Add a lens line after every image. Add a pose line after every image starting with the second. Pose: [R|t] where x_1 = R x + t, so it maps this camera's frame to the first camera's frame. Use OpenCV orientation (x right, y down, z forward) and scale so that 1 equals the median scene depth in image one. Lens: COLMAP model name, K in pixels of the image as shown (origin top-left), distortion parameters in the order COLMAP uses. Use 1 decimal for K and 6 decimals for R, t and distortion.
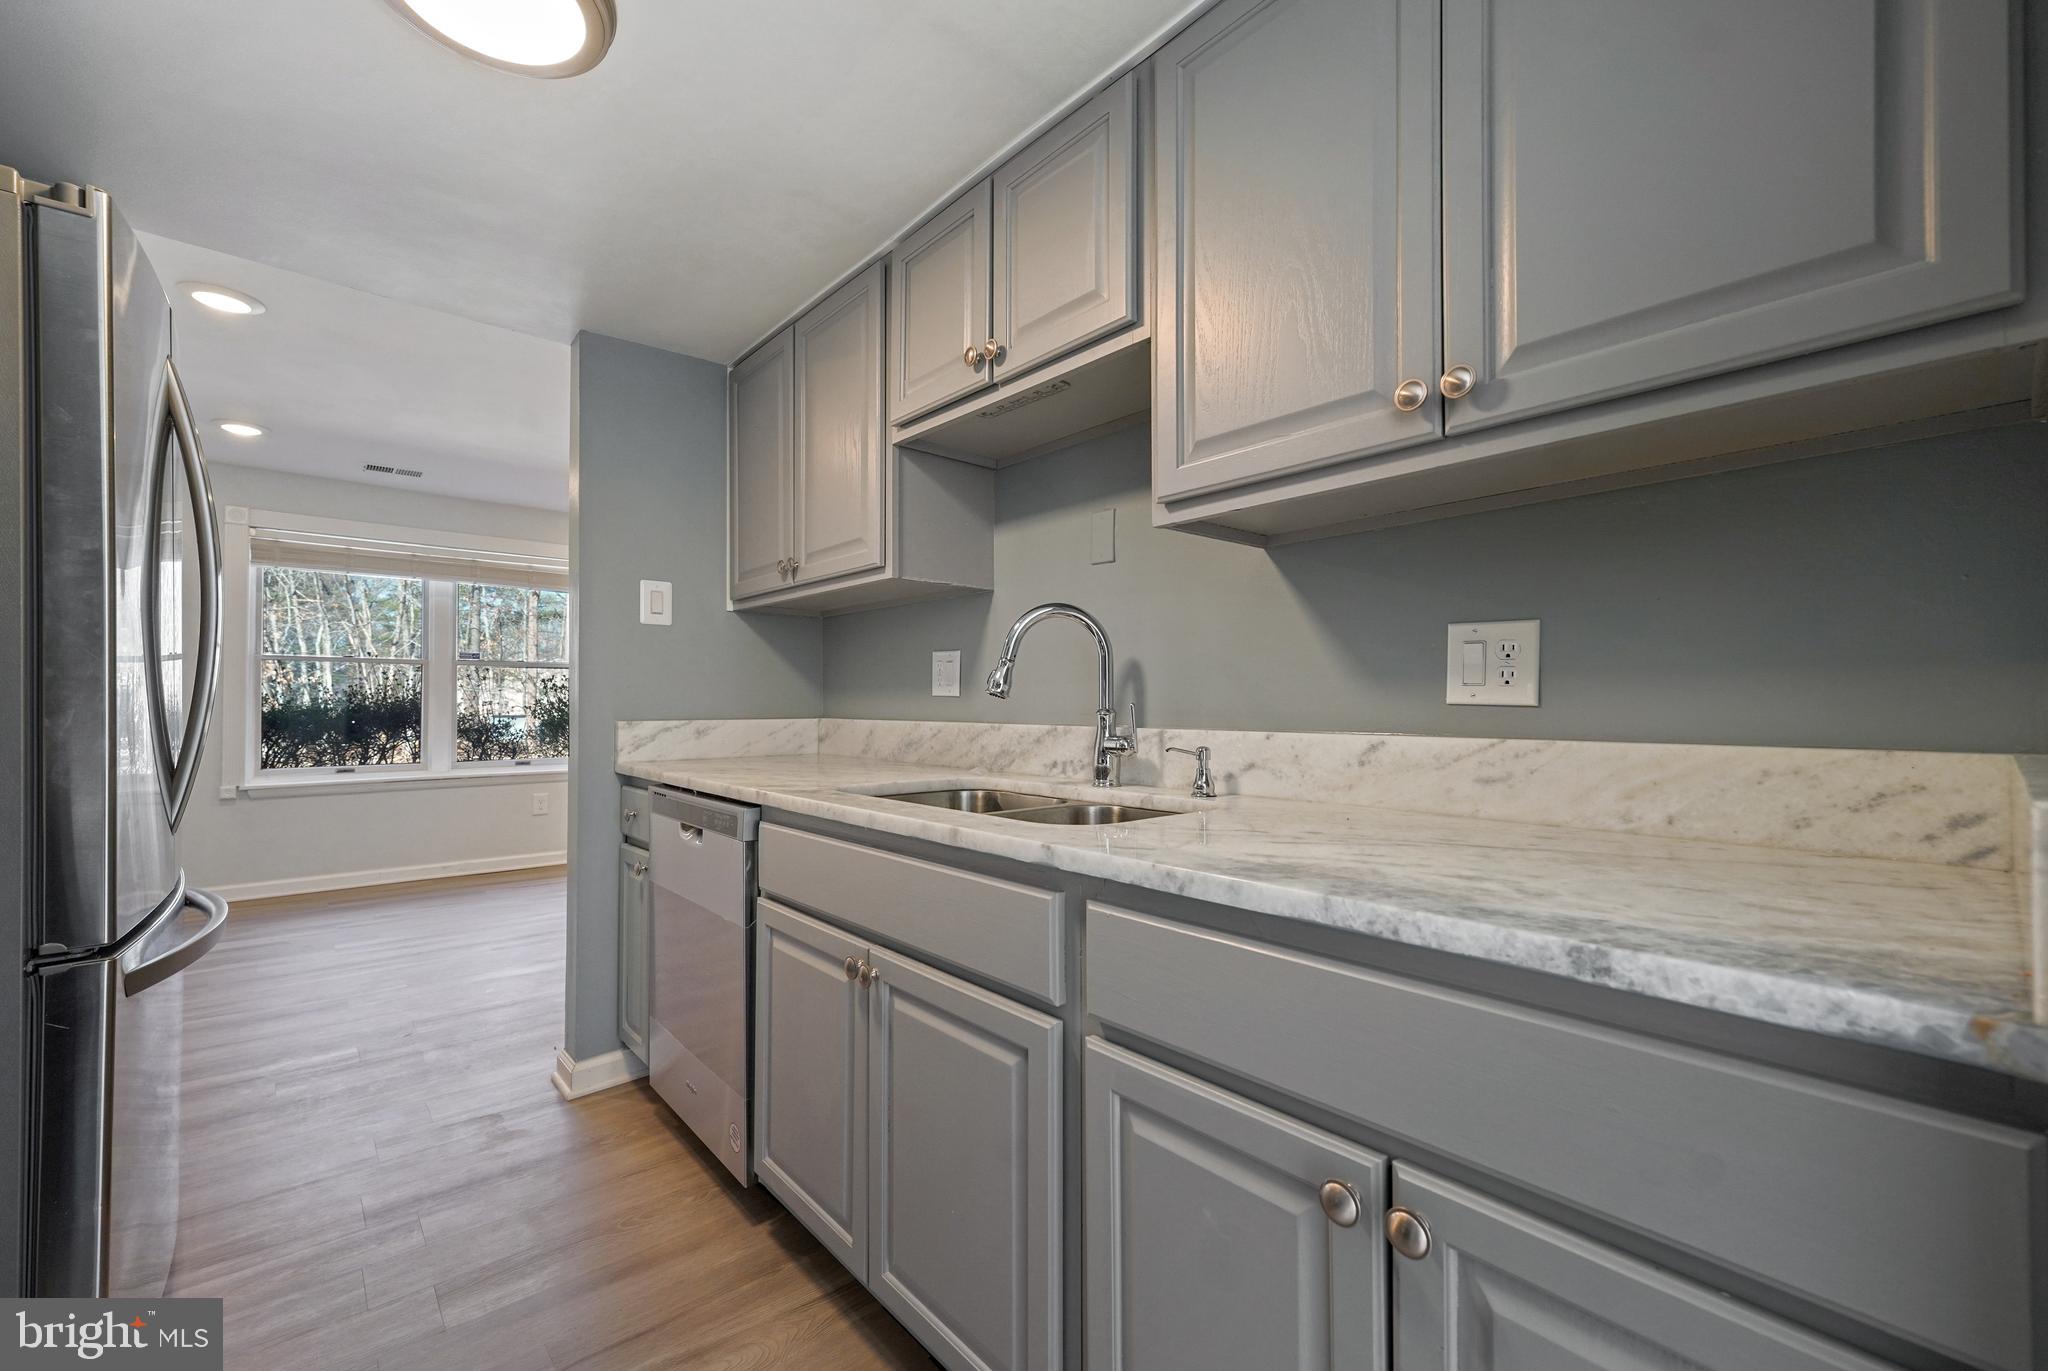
lens RADIAL K [[838.6, 0, 1021.4], [0, 838.6, 694.8], [0, 0, 1]] dist [0.008454, 0.000726]
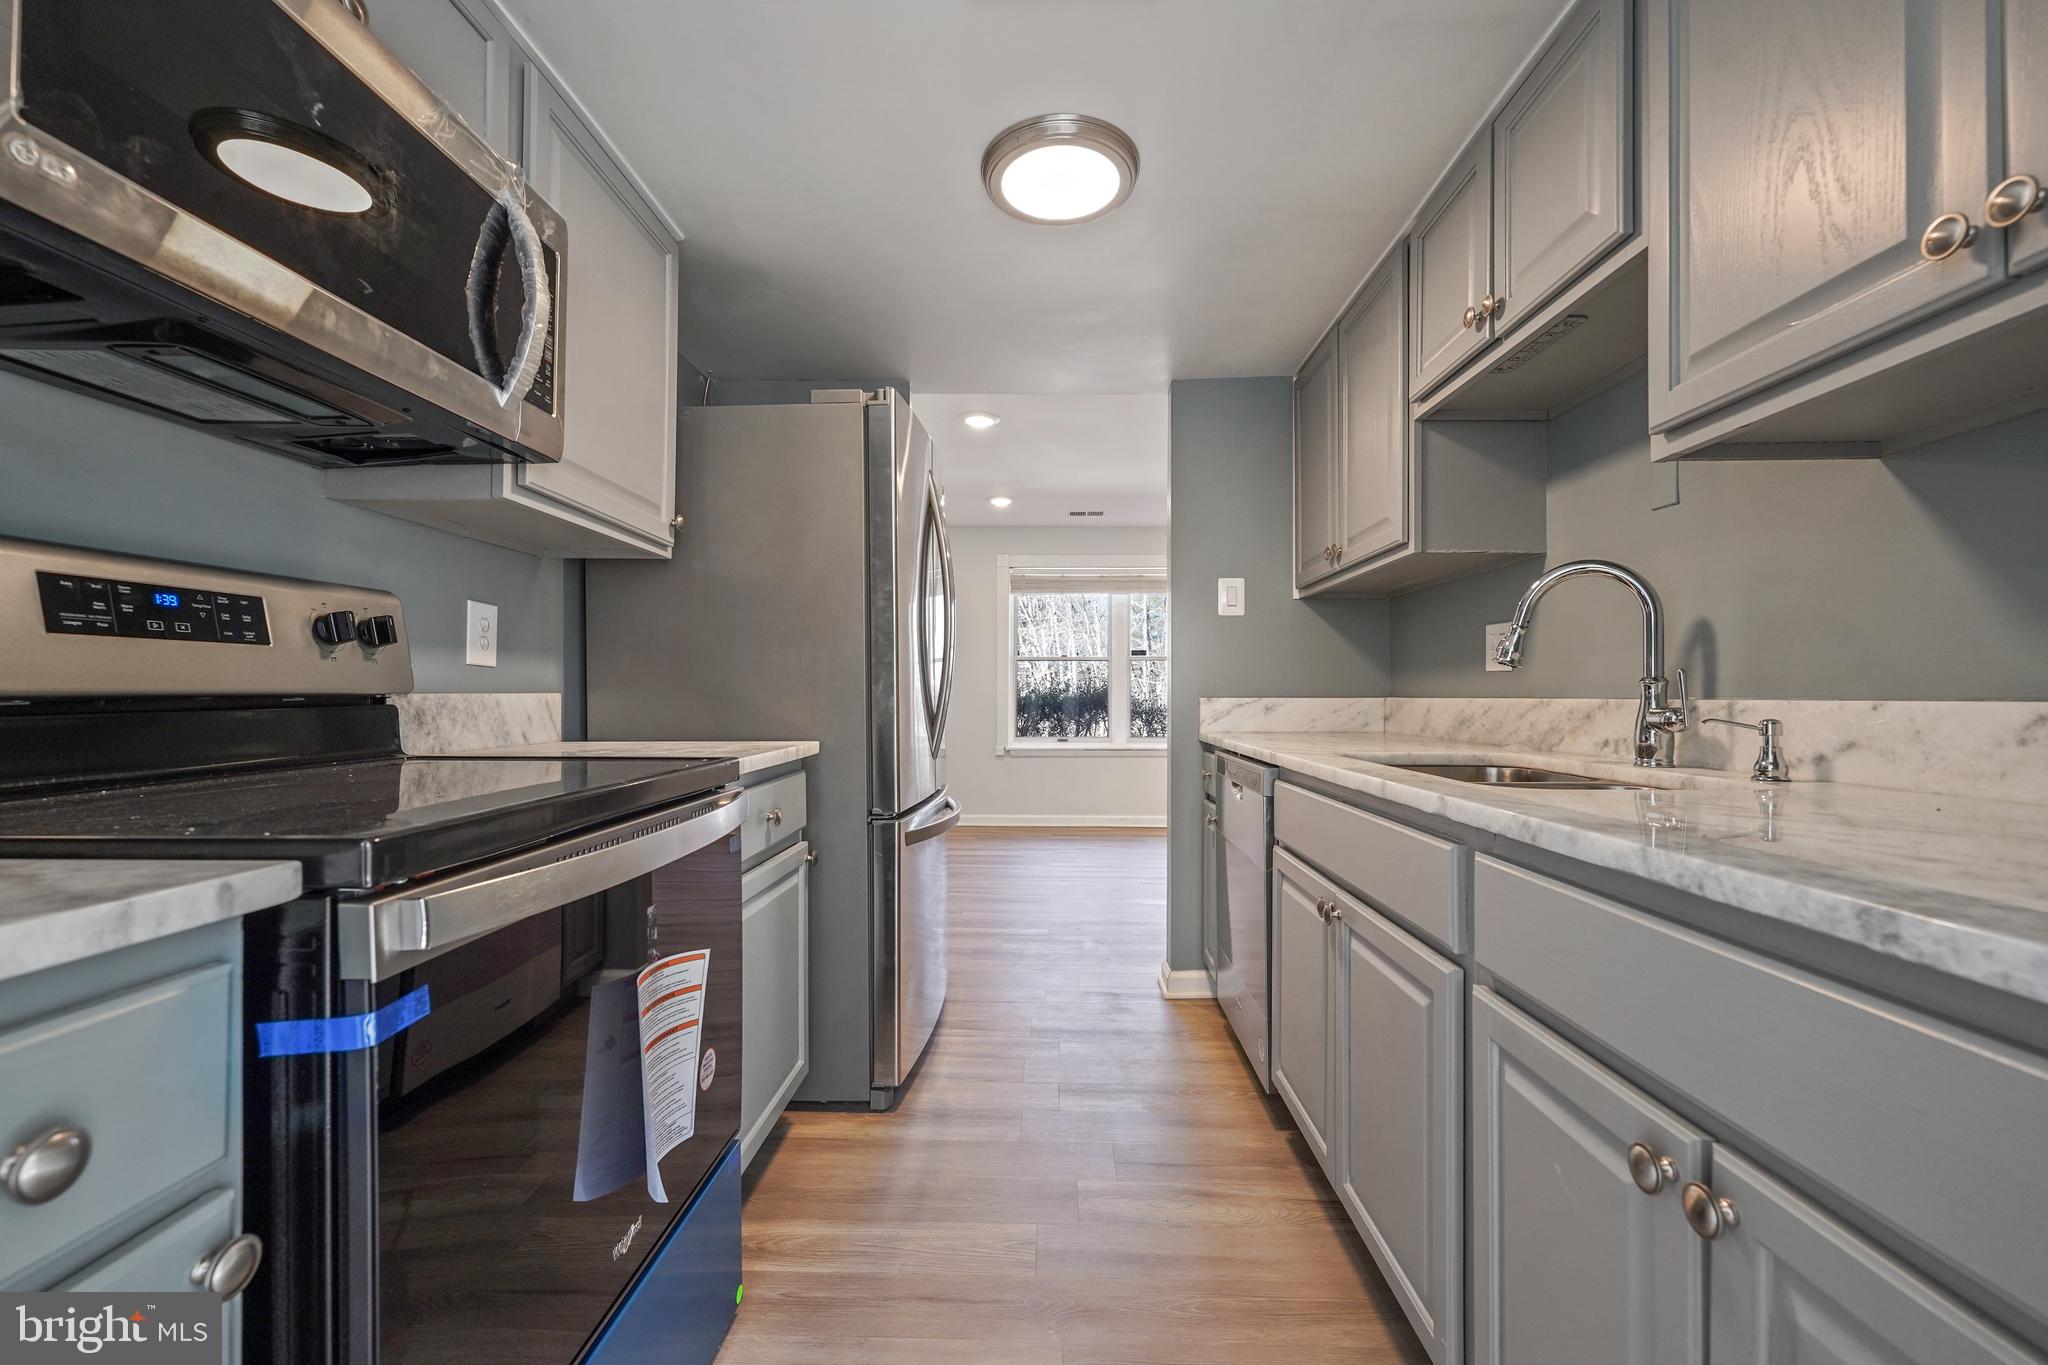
lens RADIAL K [[838.6, 0, 1036.3], [0, 838.6, 697.0], [0, 0, 1]] dist [0.008454, 0.000726]
pose [[0.738414, 0.001328, -0.674347, 0.199075], [0.005784, 0.999949, 0.008303, 0.024112], [0.674323, -0.010031, 0.738368, -0.060682]]
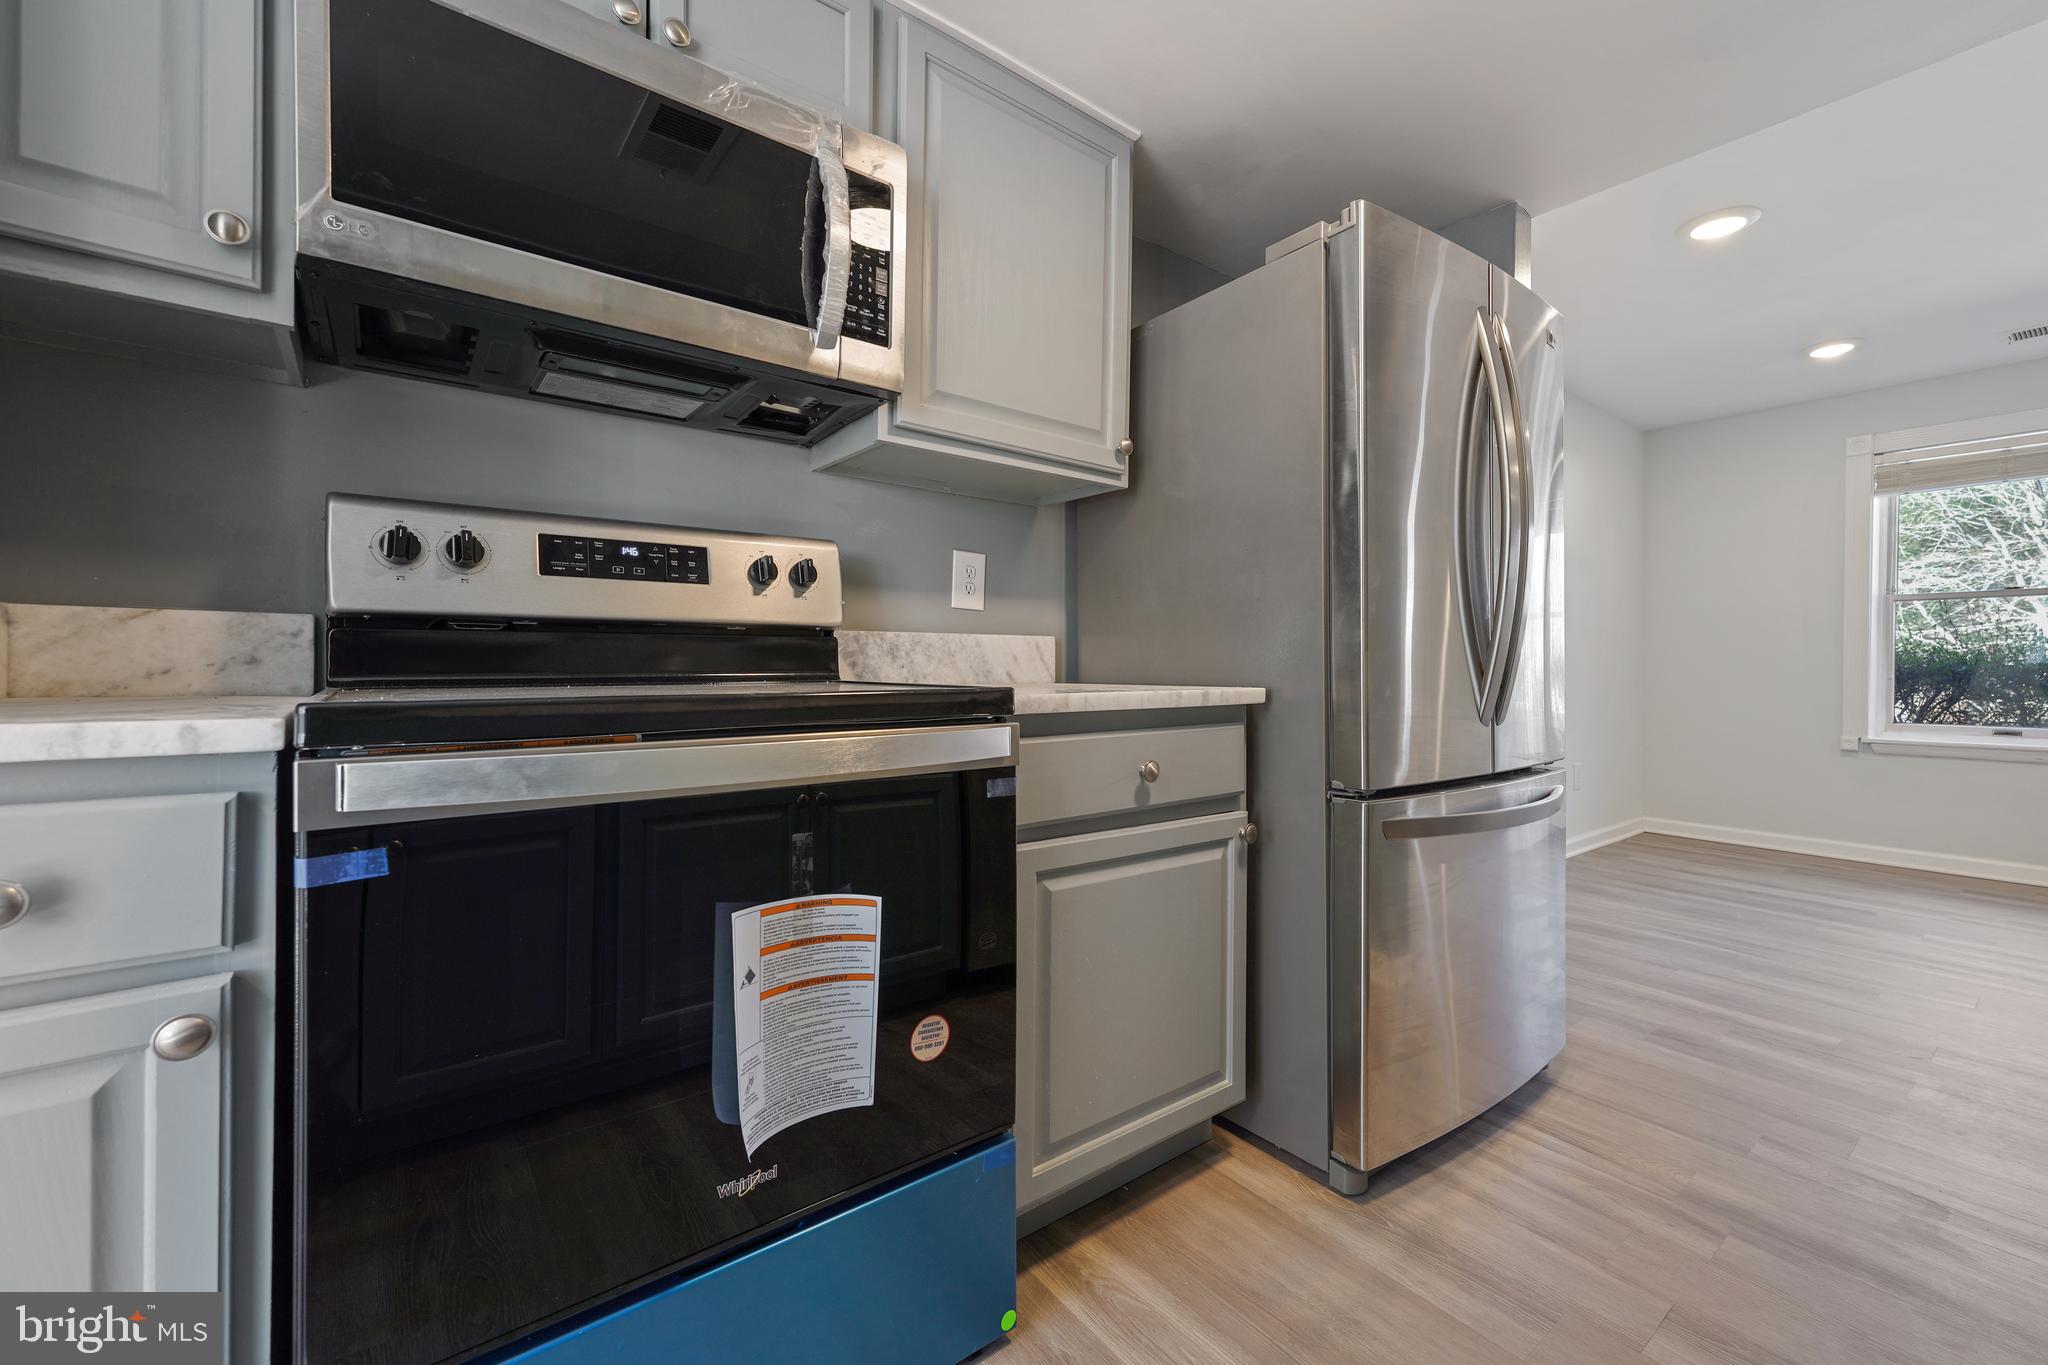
lens RADIAL K [[838.6, 0, 1028.1], [0, 838.6, 670.2], [0, 0, 1]] dist [0.008454, 0.000726]
pose [[-0.064004, 0.002867, -0.997946, 0.133970], [0.003879, 0.999989, 0.002624, 0.066632], [0.997942, -0.003703, -0.064014, 0.355400]]
